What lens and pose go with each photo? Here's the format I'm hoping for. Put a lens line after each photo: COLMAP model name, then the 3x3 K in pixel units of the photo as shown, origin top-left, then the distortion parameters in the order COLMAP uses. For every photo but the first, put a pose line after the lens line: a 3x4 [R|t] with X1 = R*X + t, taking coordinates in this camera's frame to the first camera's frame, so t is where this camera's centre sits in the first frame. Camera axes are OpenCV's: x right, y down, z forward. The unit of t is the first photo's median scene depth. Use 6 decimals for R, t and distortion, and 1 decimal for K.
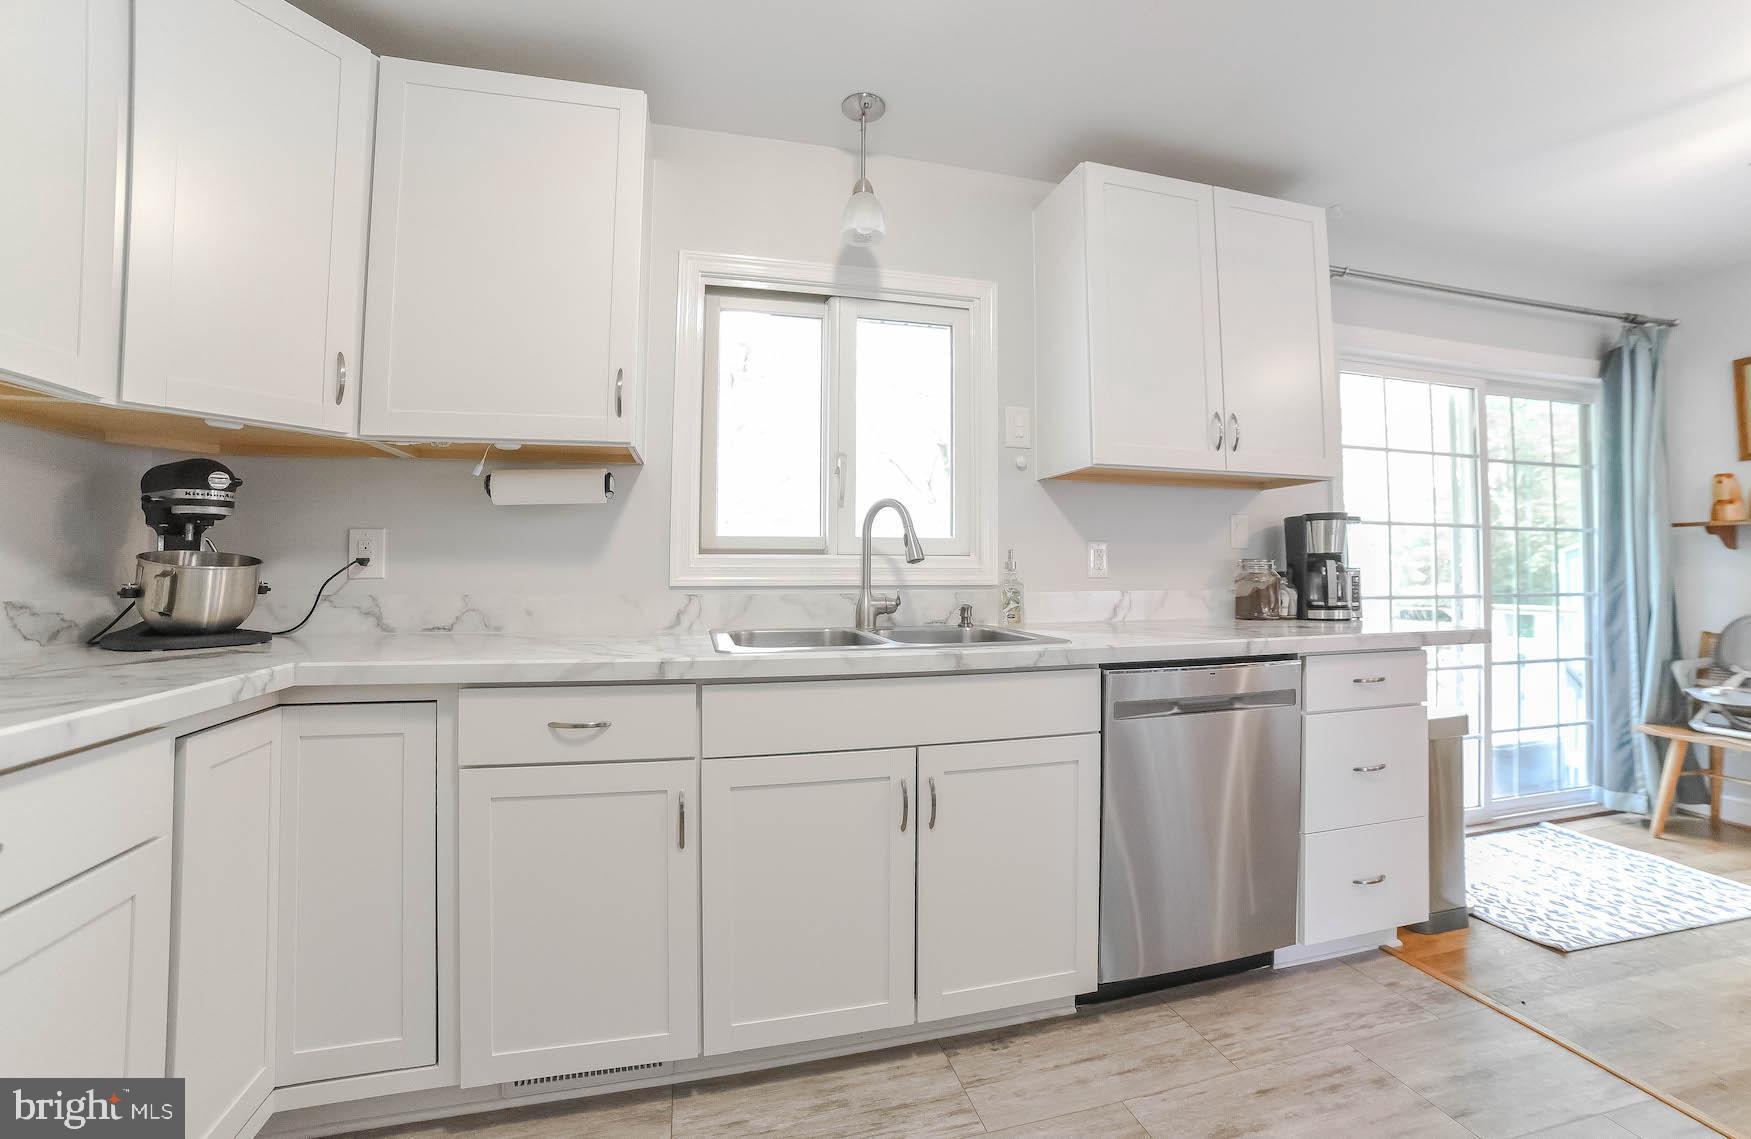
lens RADIAL K [[700.8, 0, 871.4], [0, 700.8, 551.7], [0, 0, 1]] dist [-0.060791, 0.019285]
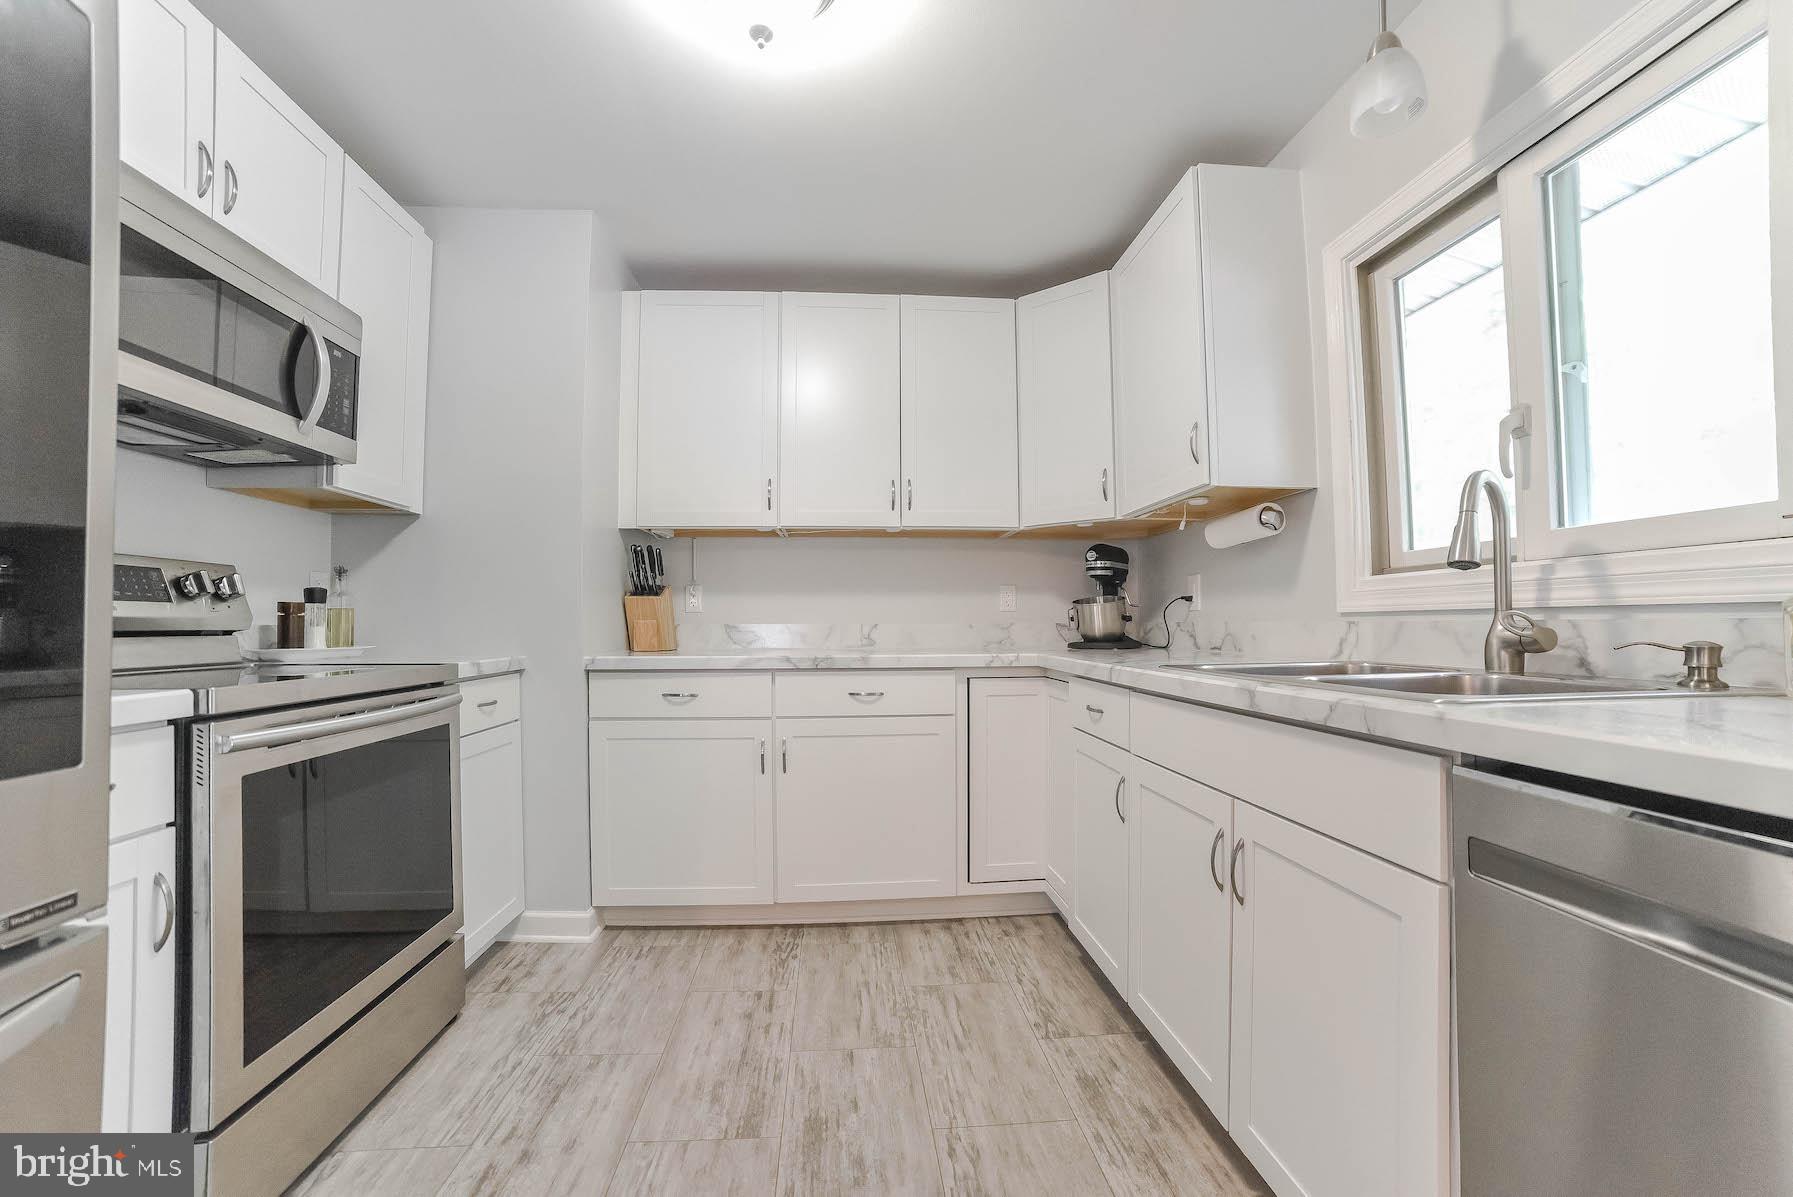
lens RADIAL K [[722.7, 0, 906.4], [0, 722.7, 610.8], [0, 0, 1]] dist [-0.101824, 0.036200]
pose [[-0.156478, -0.018561, -0.987507, 0.741258], [0.025258, 0.999421, -0.022788, 0.055541], [0.987358, -0.028508, -0.155919, 0.600711]]
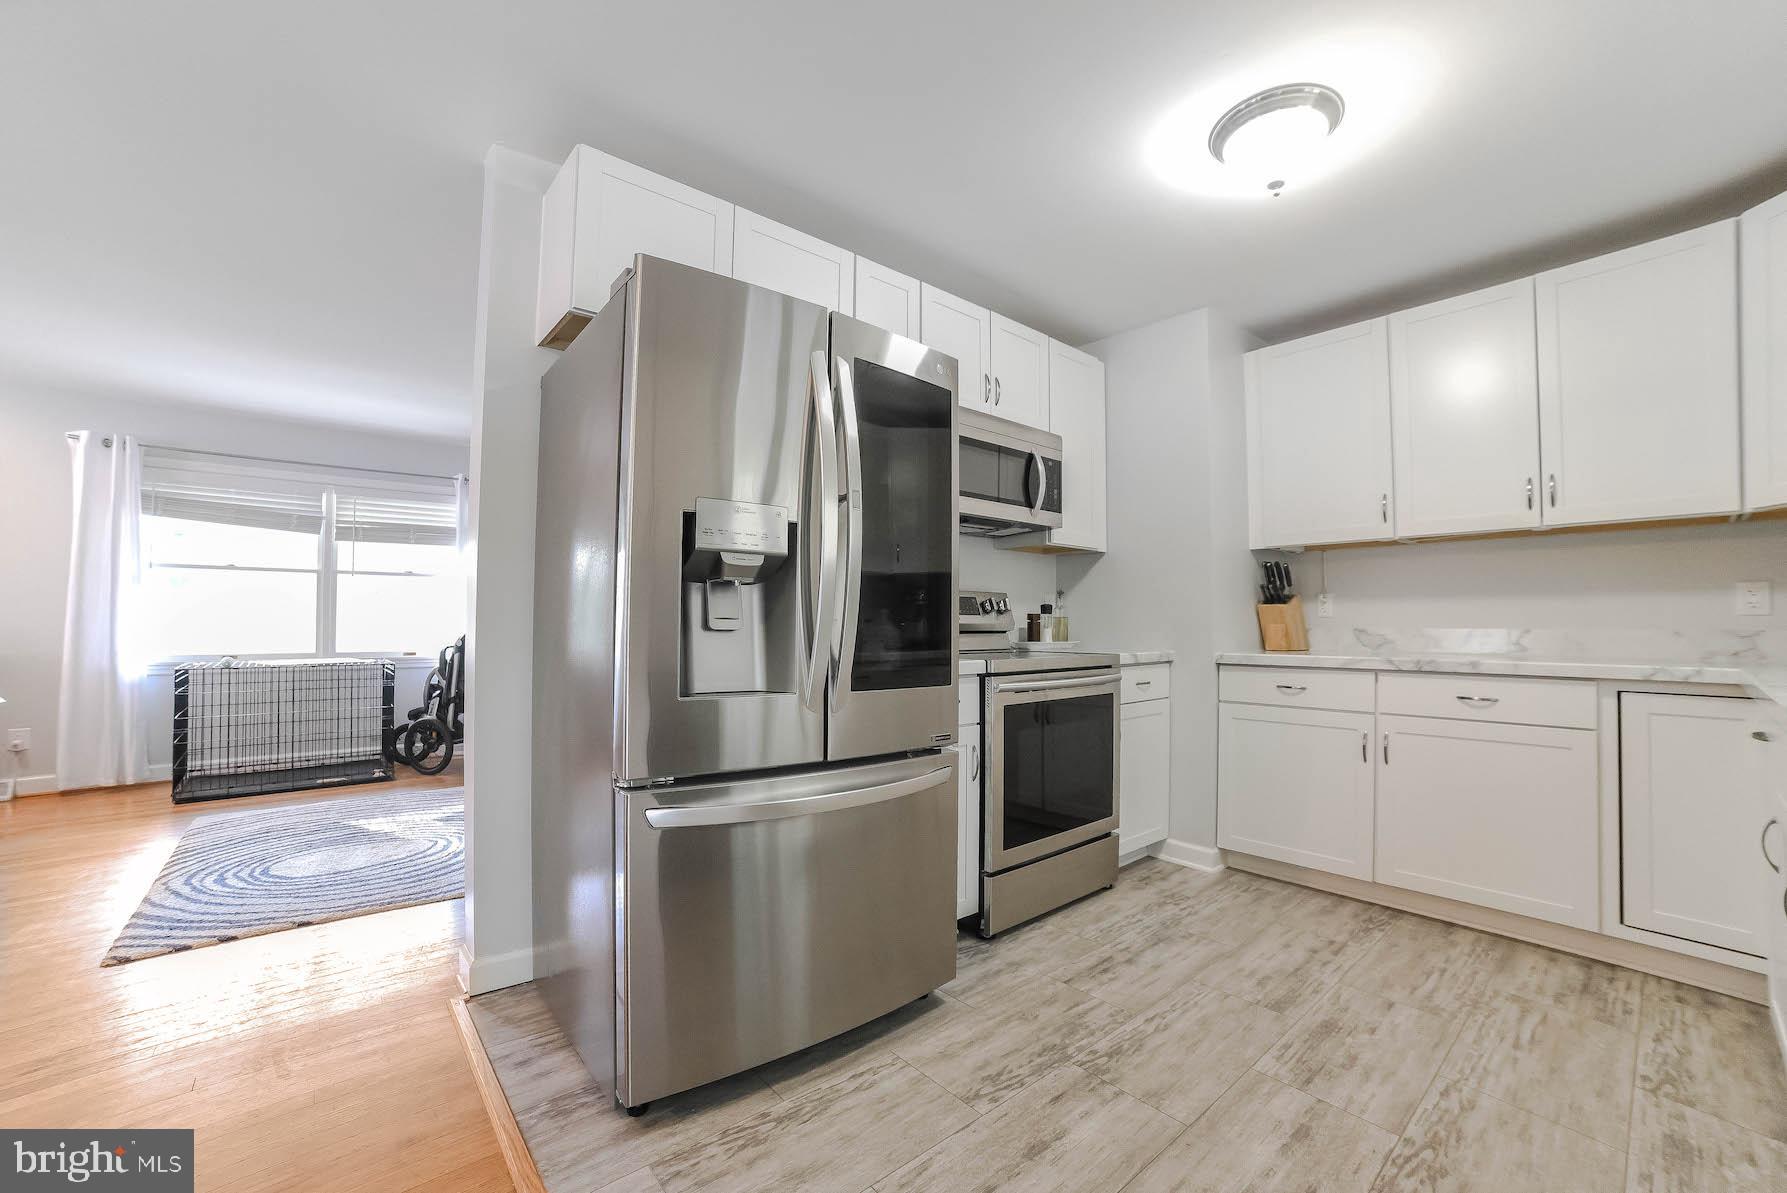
lens RADIAL K [[720.3, 0, 903.4], [0, 720.3, 608.7], [0, 0, 1]] dist [-0.101824, 0.036200]
pose [[-0.892764, -0.013890, -0.450311, 0.956952], [0.005342, 0.999128, -0.041409, 0.055428], [0.450494, -0.039373, -0.891911, 0.956141]]
